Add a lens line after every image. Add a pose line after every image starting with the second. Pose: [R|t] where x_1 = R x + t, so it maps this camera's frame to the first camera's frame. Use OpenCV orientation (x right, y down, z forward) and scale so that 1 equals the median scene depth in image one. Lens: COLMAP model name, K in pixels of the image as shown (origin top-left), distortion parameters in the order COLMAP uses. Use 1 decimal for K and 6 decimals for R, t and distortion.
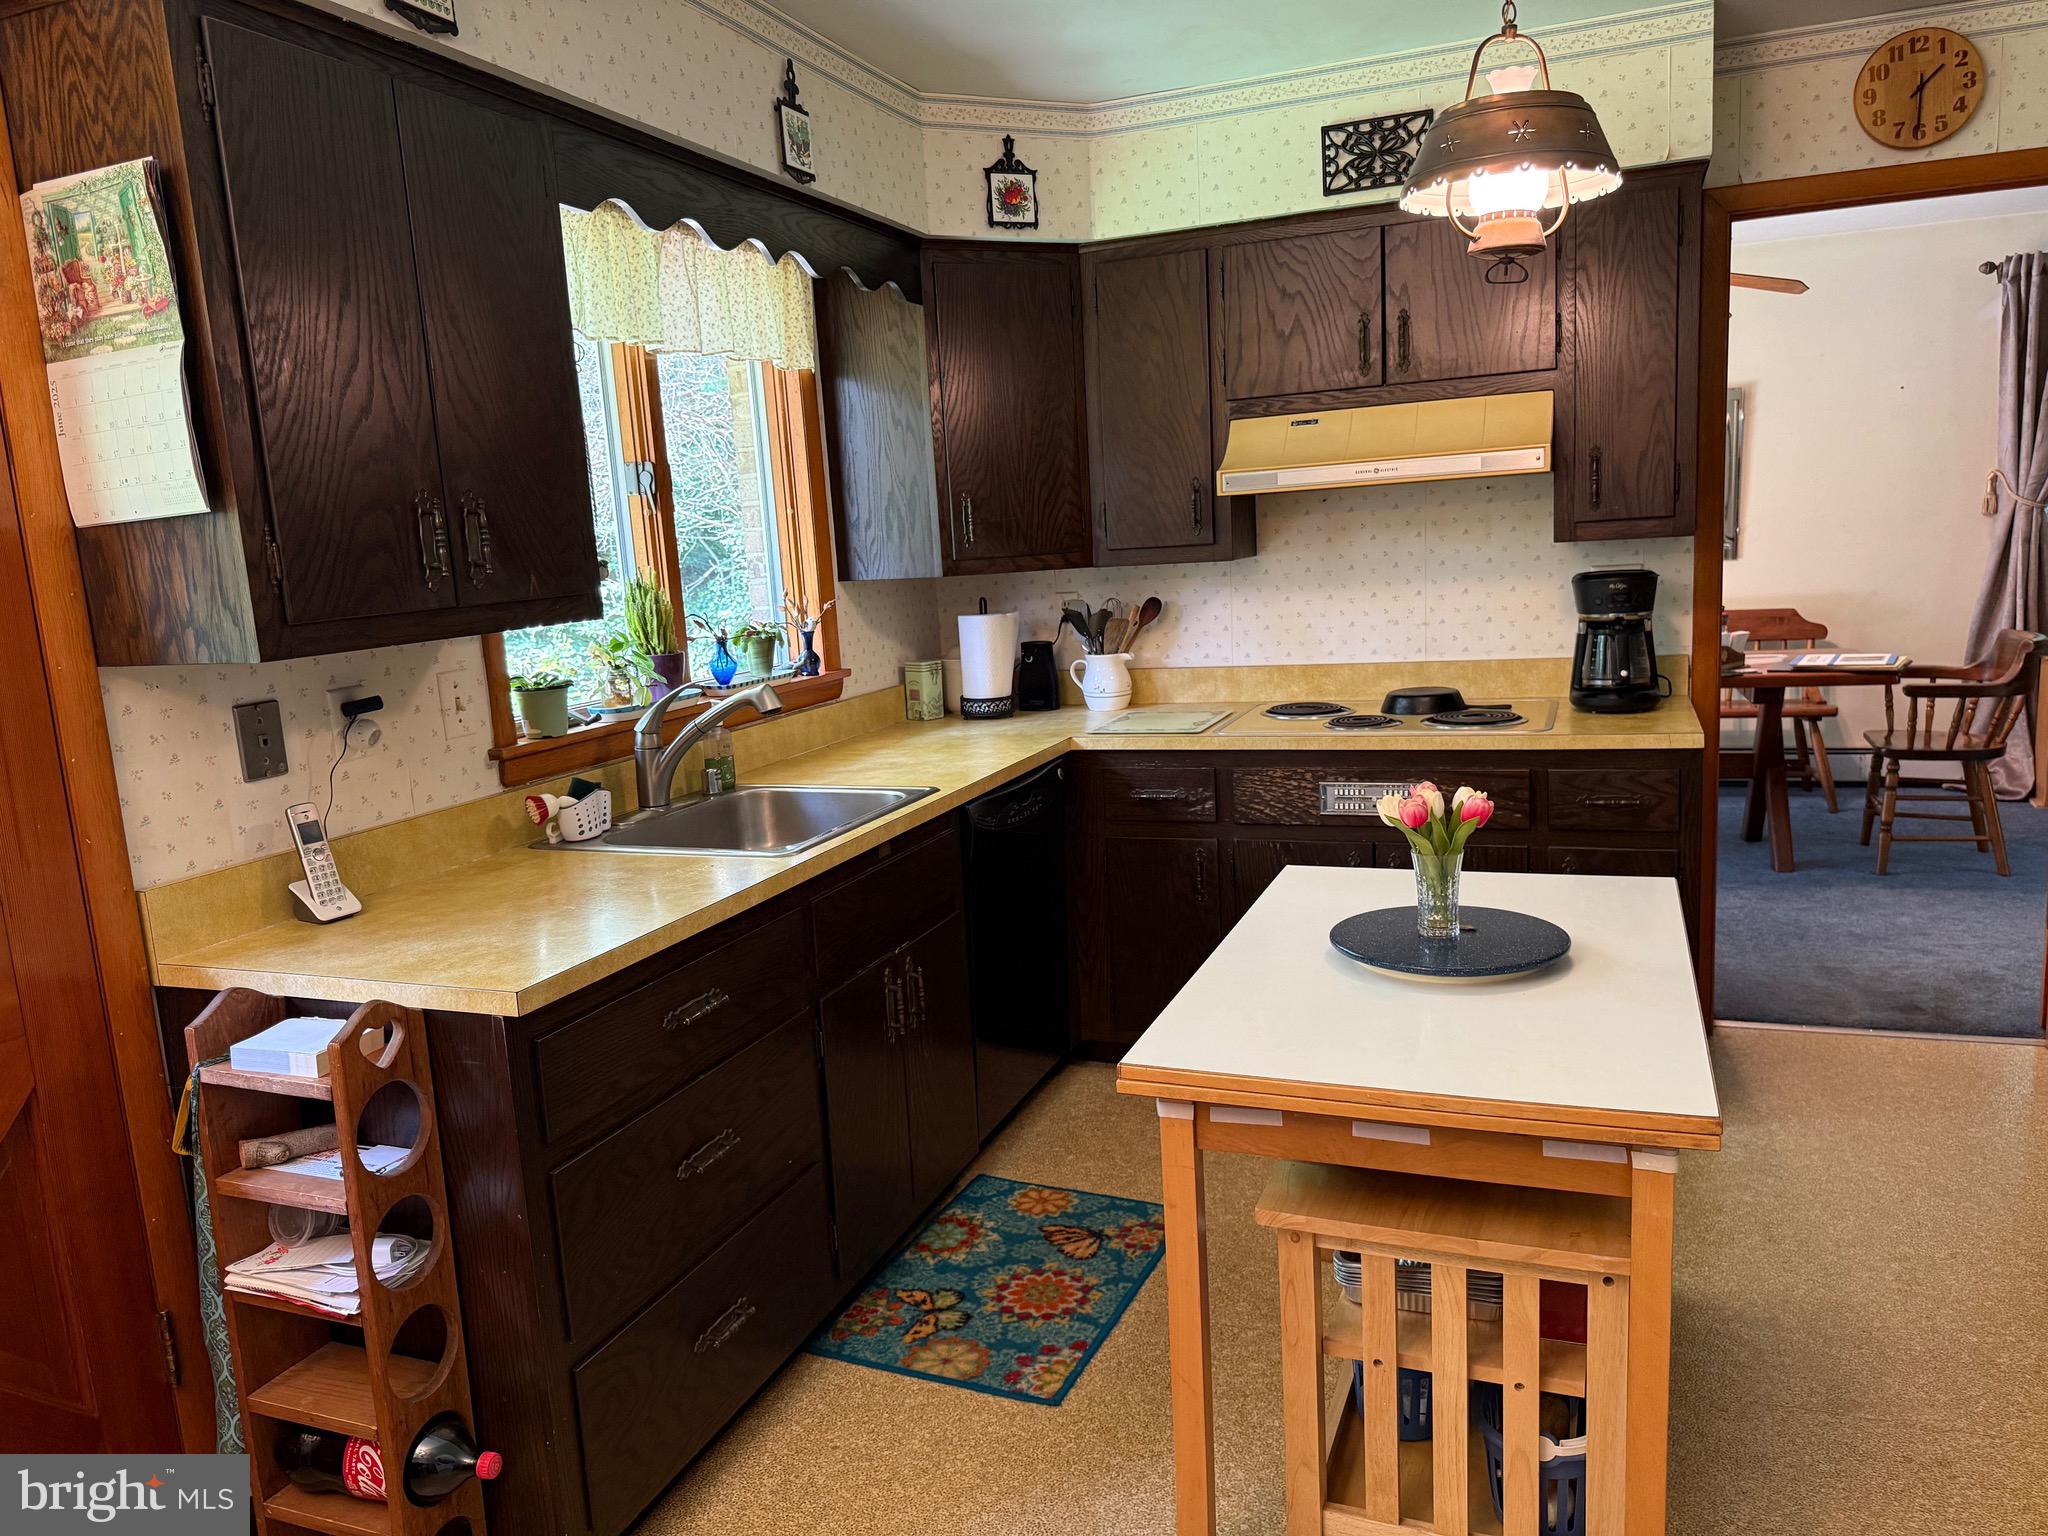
lens RADIAL K [[1443.0, 0, 1025.5], [0, 1443.0, 781.7], [0, 0, 1]] dist [0.022945, -0.038692]
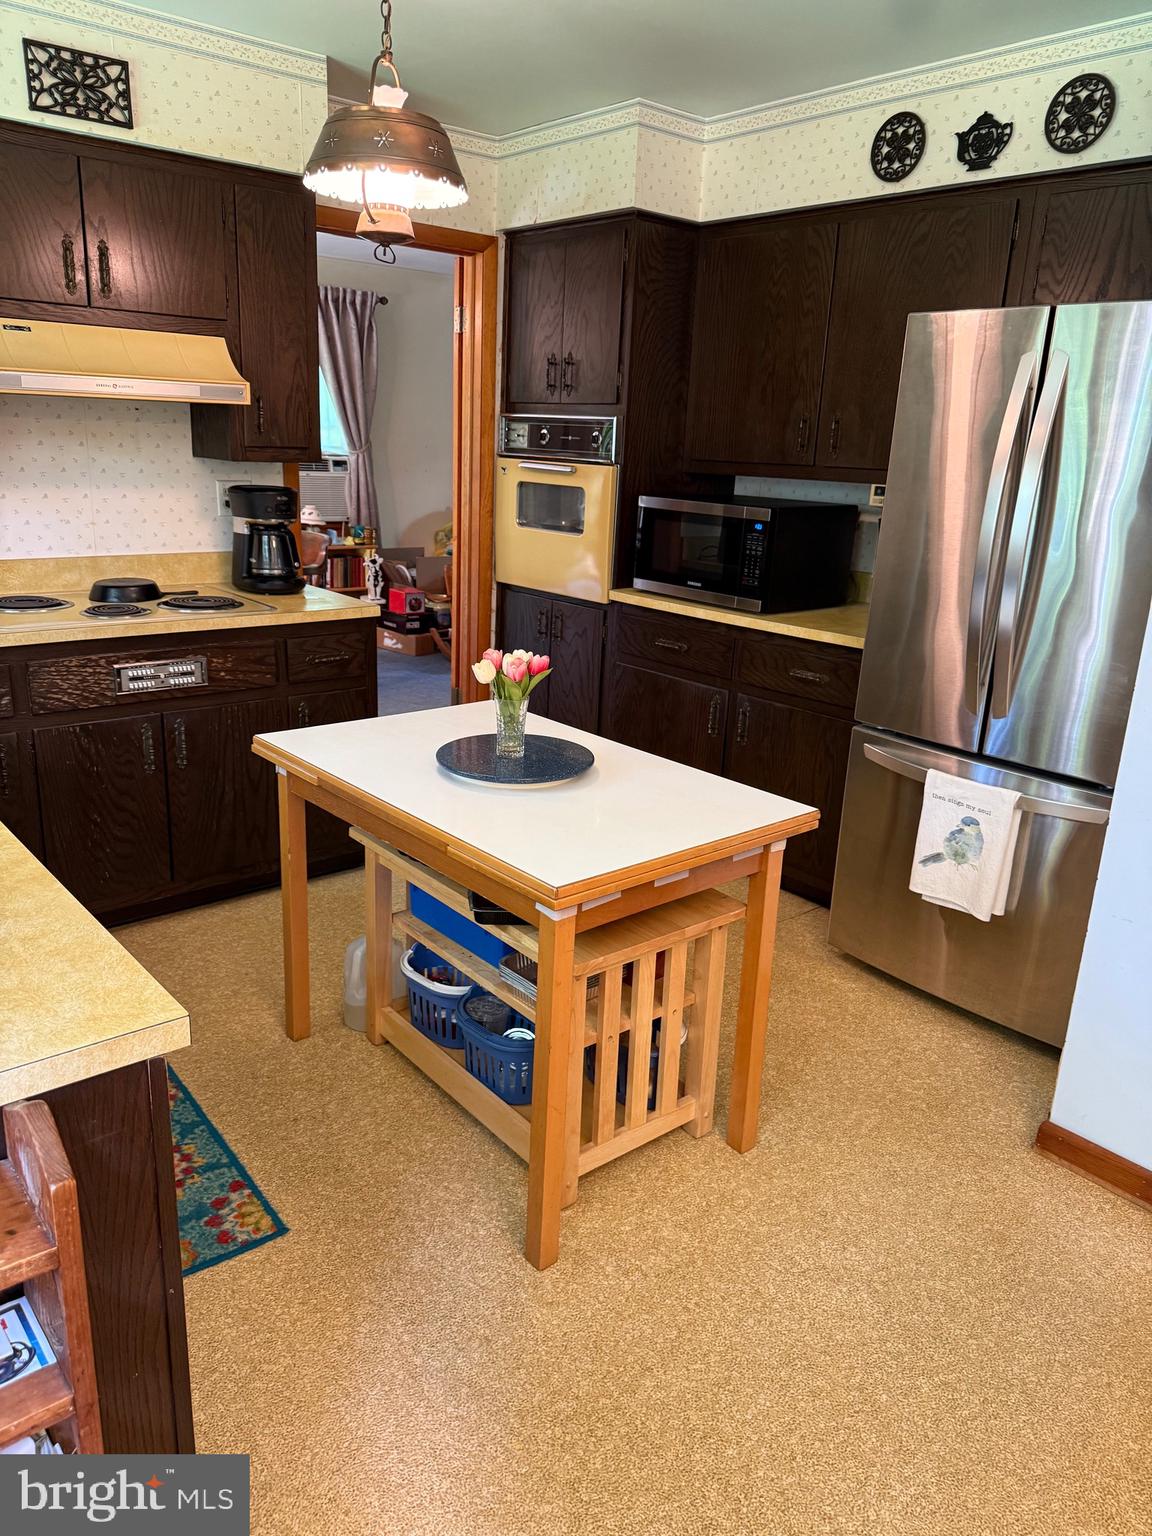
lens RADIAL K [[1082.3, 0, 562.6], [0, 1082.3, 768.0], [0, 0, 1]] dist [0.022945, -0.038692]
pose [[0.471090, -0.181870, 0.863132, -0.375371], [0.082195, 0.983307, 0.162331, -0.030463], [-0.878247, -0.005528, 0.478175, 0.283128]]
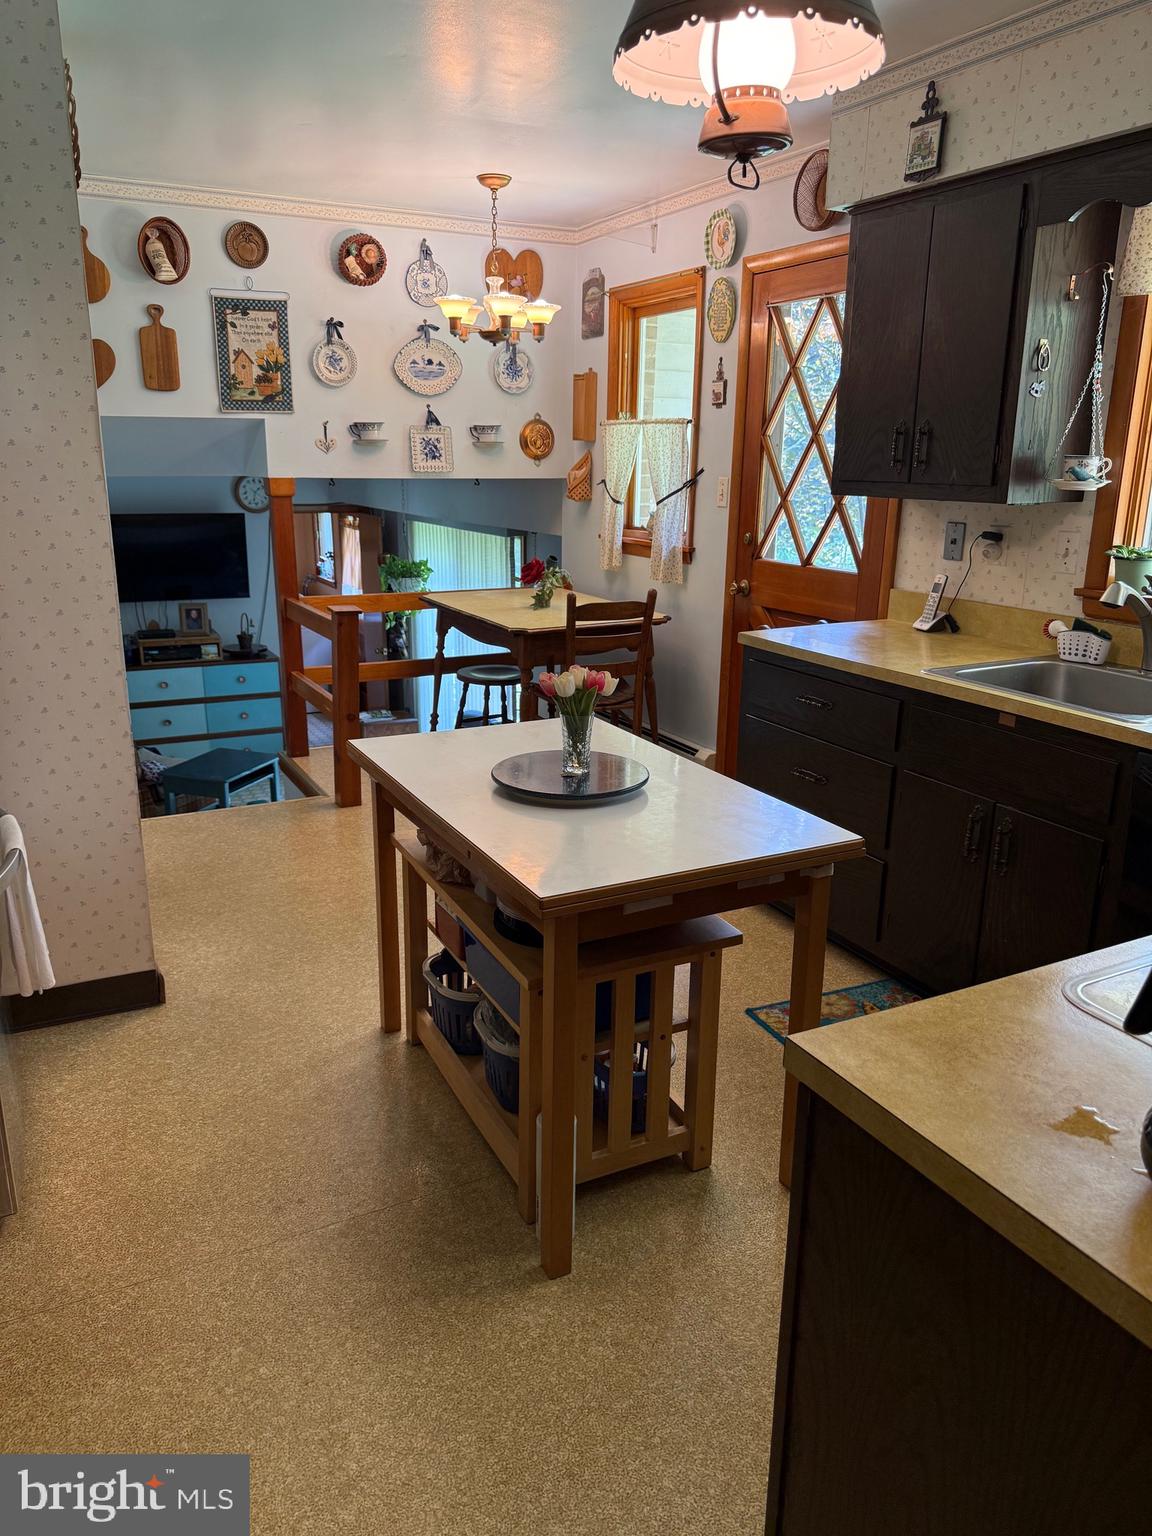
lens RADIAL K [[1082.3, 0, 571.4], [0, 1082.3, 772.5], [0, 0, 1]] dist [0.022945, -0.038692]
pose [[-0.644486, 0.263904, -0.717629, 0.659146], [-0.111327, 0.896160, 0.429538, -0.215750], [0.756468, 0.356723, -0.548184, 0.987000]]
